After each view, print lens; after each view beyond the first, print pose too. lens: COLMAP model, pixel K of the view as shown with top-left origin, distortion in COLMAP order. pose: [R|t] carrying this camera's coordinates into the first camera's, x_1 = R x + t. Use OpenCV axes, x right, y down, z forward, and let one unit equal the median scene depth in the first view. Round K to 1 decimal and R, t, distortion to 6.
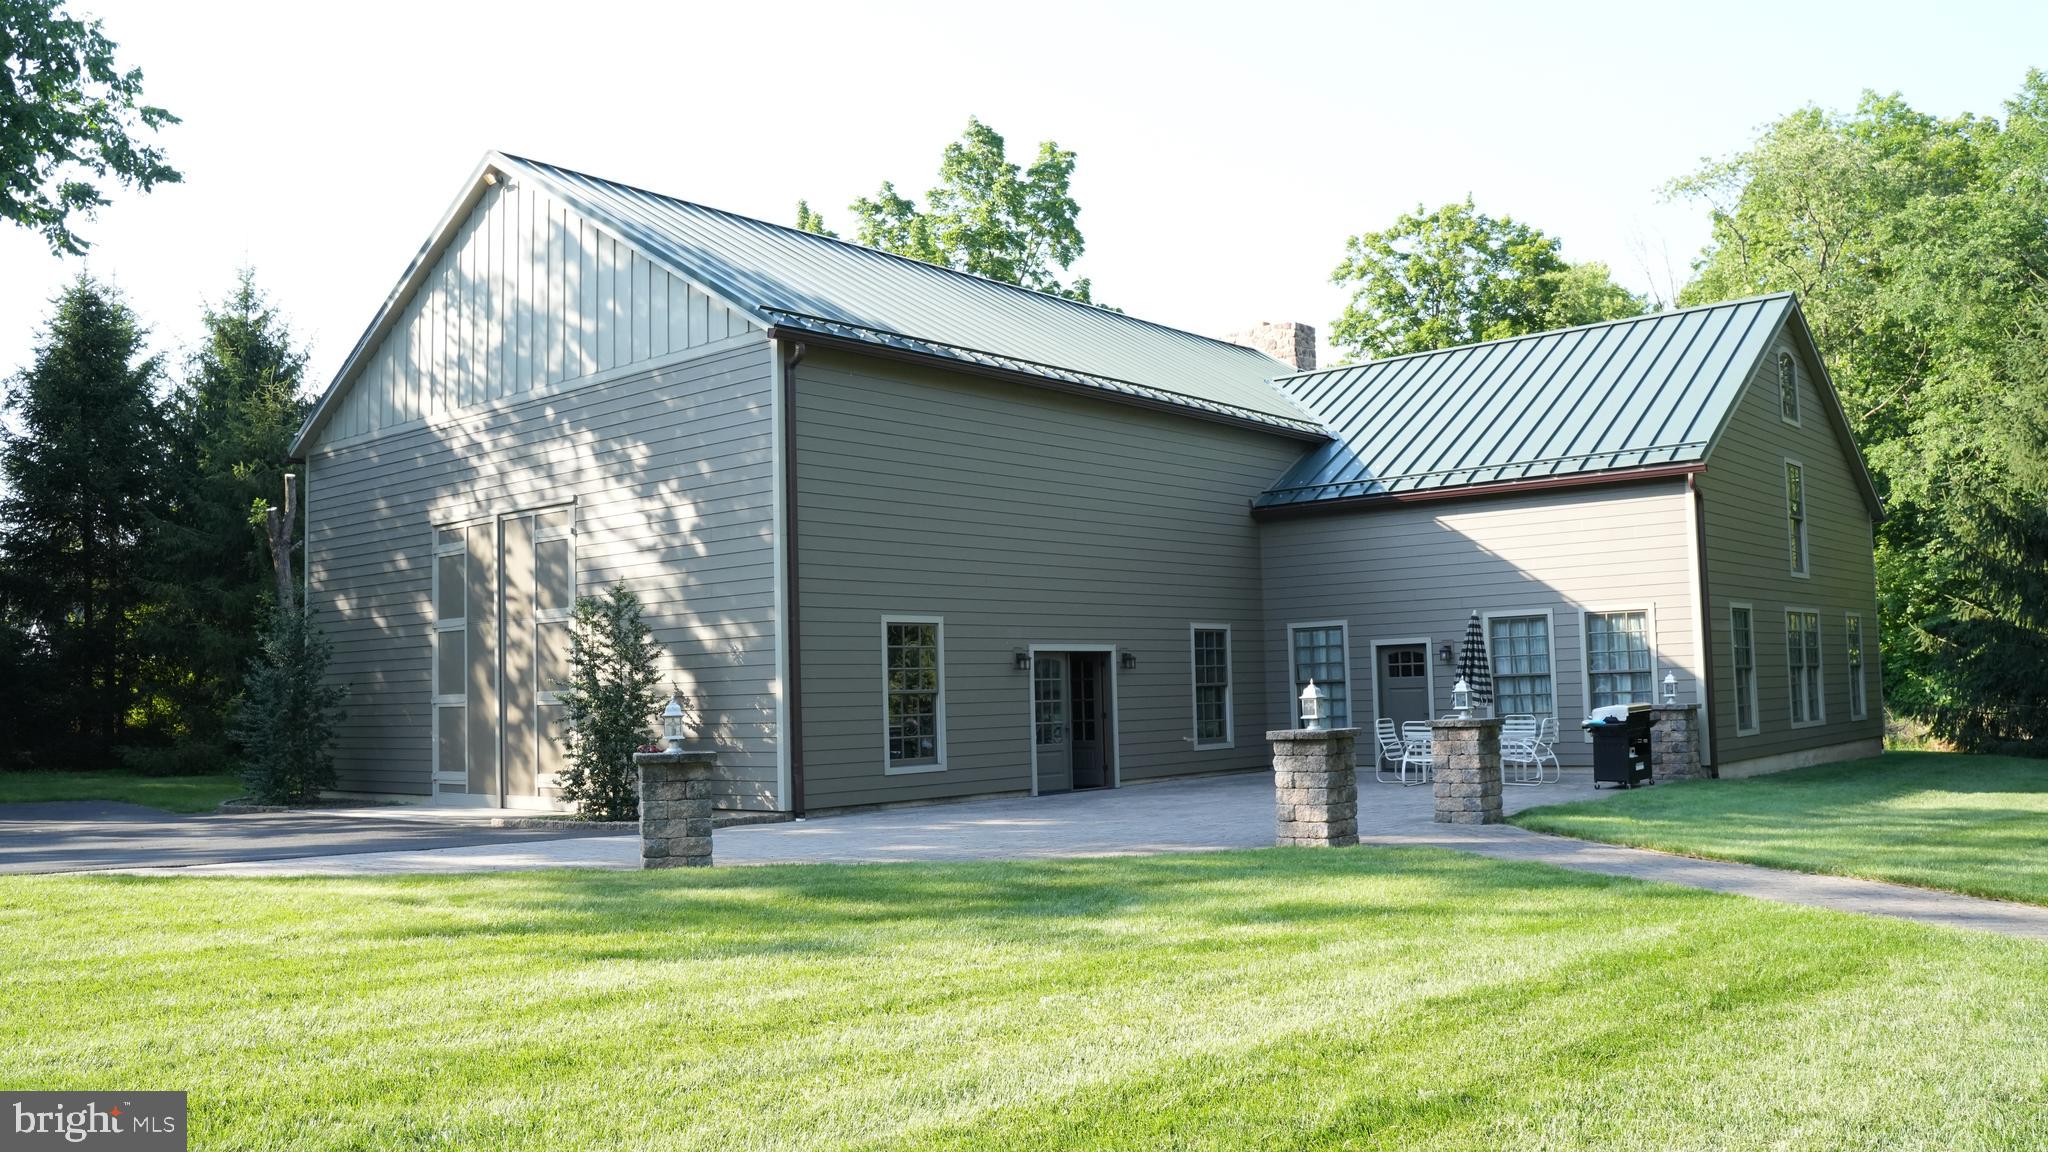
lens RADIAL K [[1631.5, 0, 1021.9], [0, 1631.5, 566.3], [0, 0, 1]] dist [-0.131200, 0.117170]
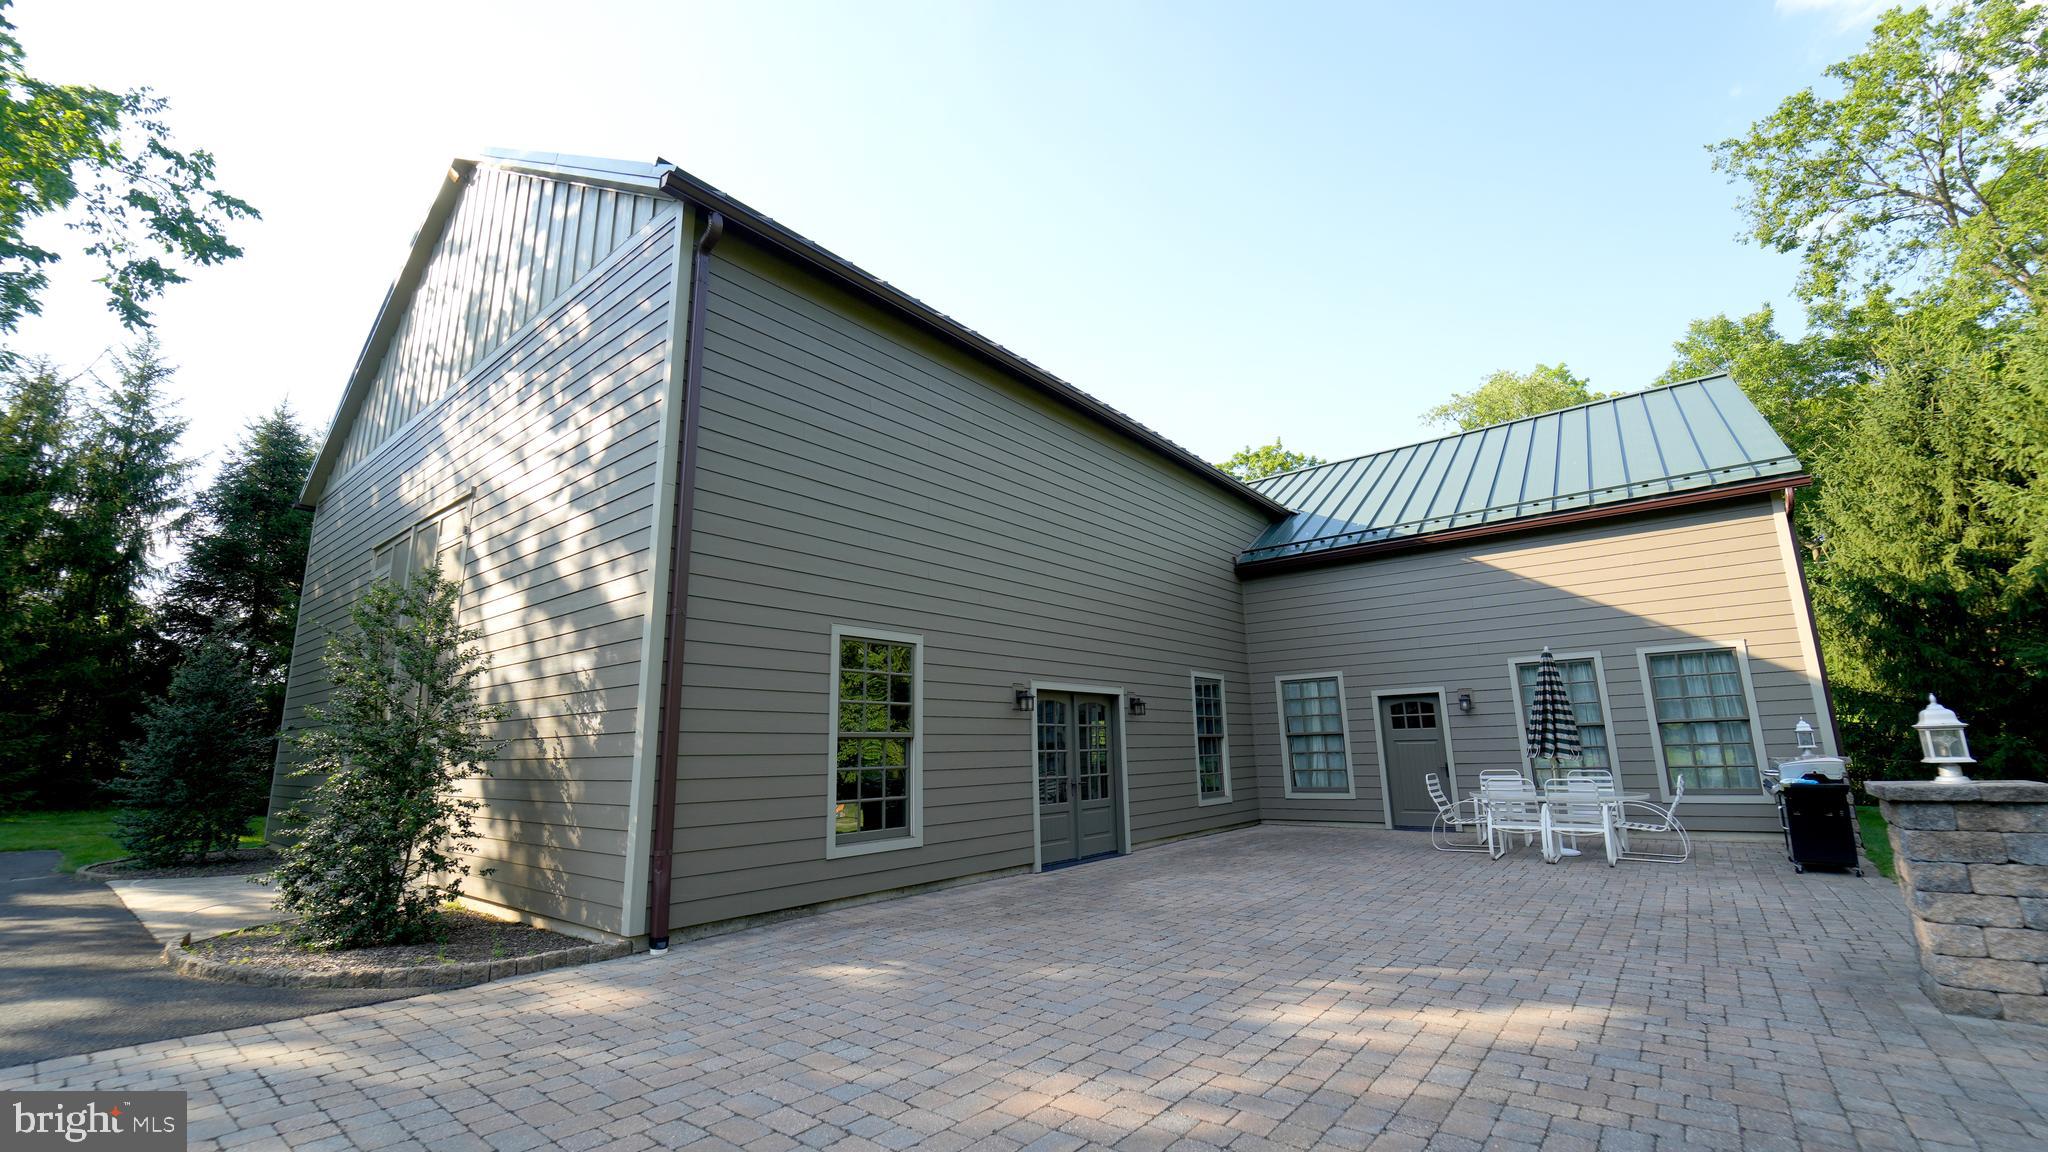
lens RADIAL K [[823.2, 0, 1016.5], [0, 823.2, 572.3], [0, 0, 1]] dist [-0.022034, -0.000383]
pose [[0.999679, 0.011462, 0.022573, -0.012598], [-0.008304, 0.990766, -0.135327, 0.047816], [-0.023916, 0.135096, 0.990544, 0.555065]]
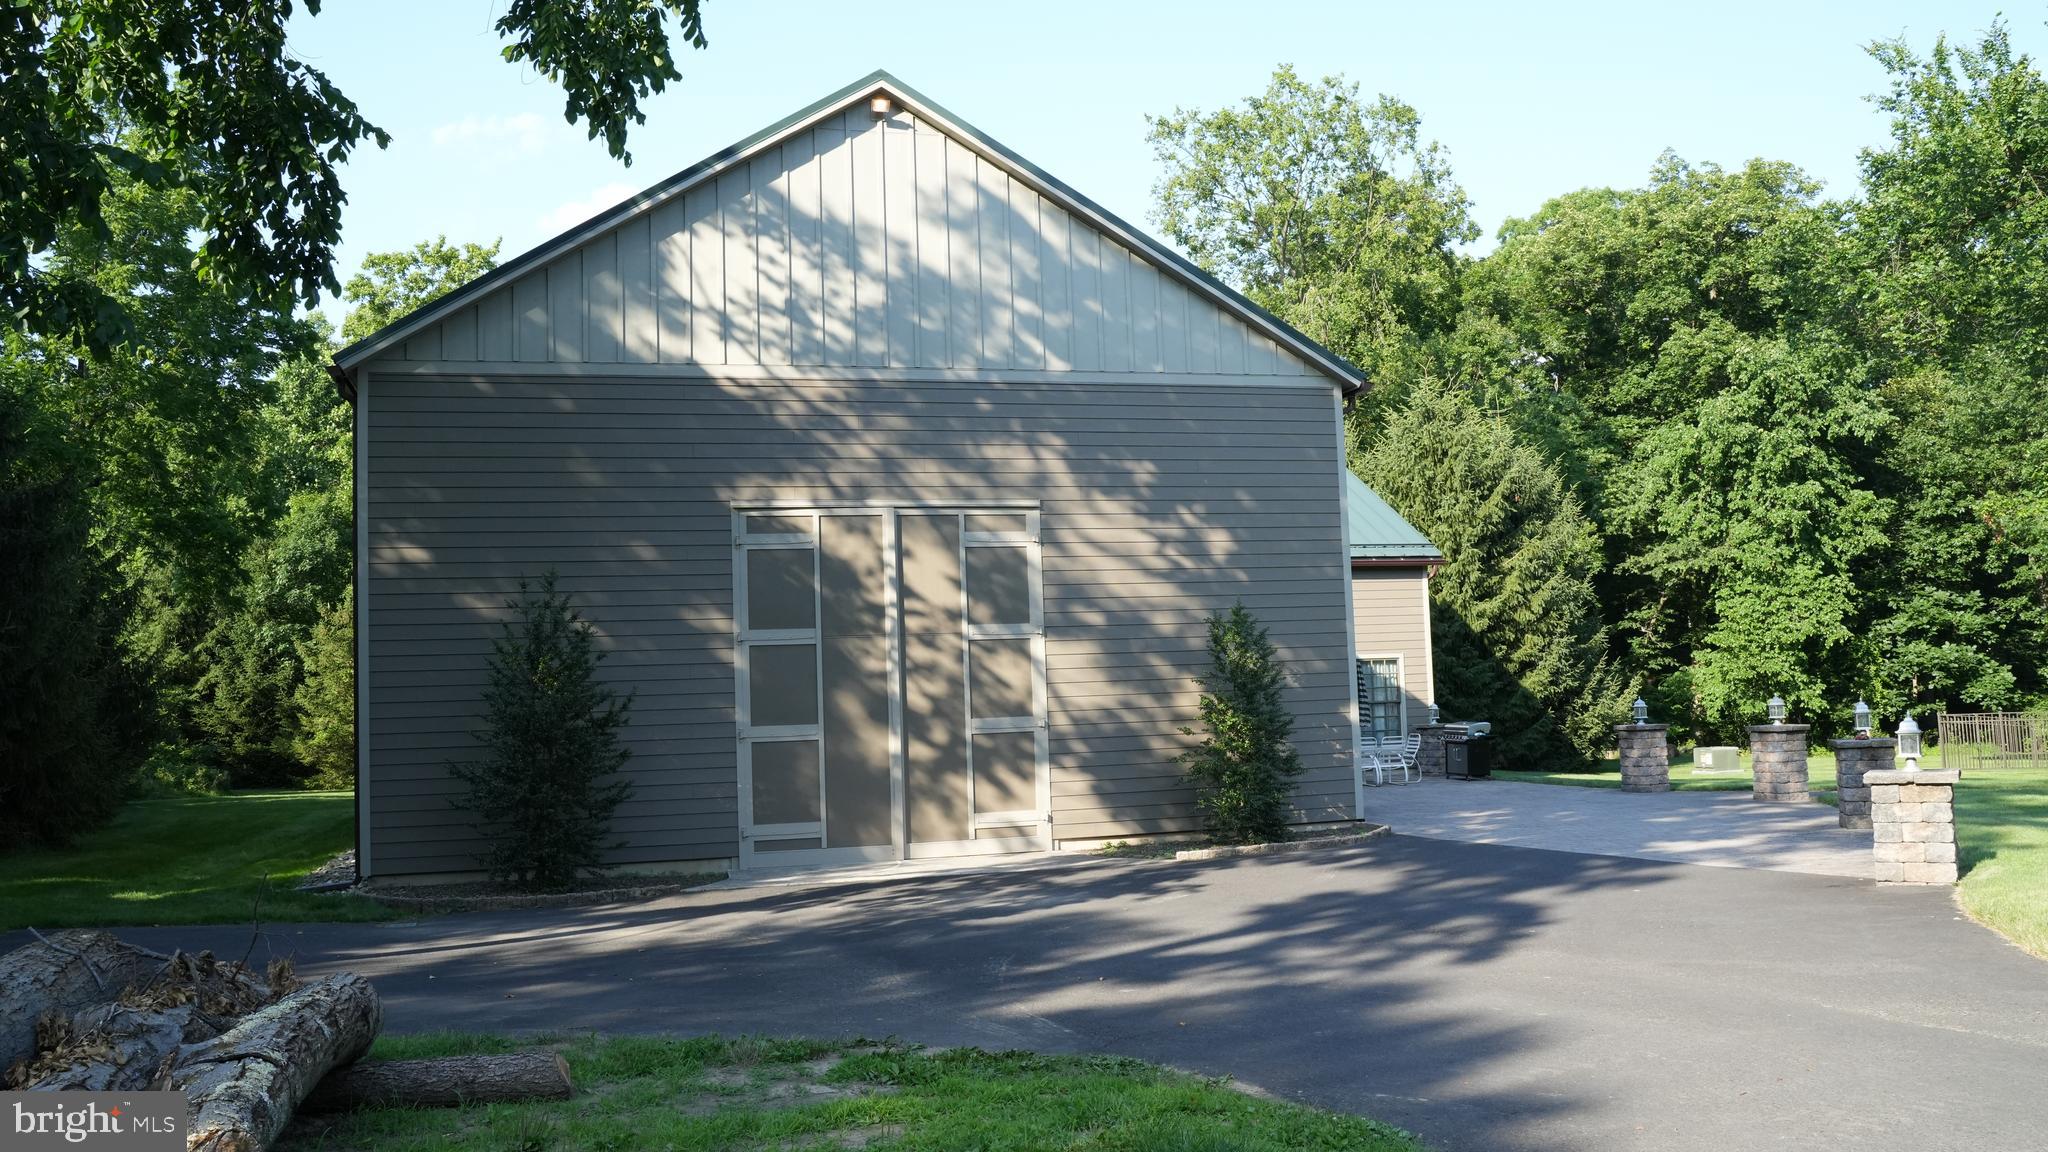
lens RADIAL K [[1631.5, 0, 1021.9], [0, 1631.5, 566.3], [0, 0, 1]] dist [-0.131200, 0.117170]
pose [[0.557303, 0.070661, 0.827297, -0.965416], [-0.043403, 0.997489, -0.055960, 0.039902], [-0.829174, -0.004721, 0.558970, 0.468075]]
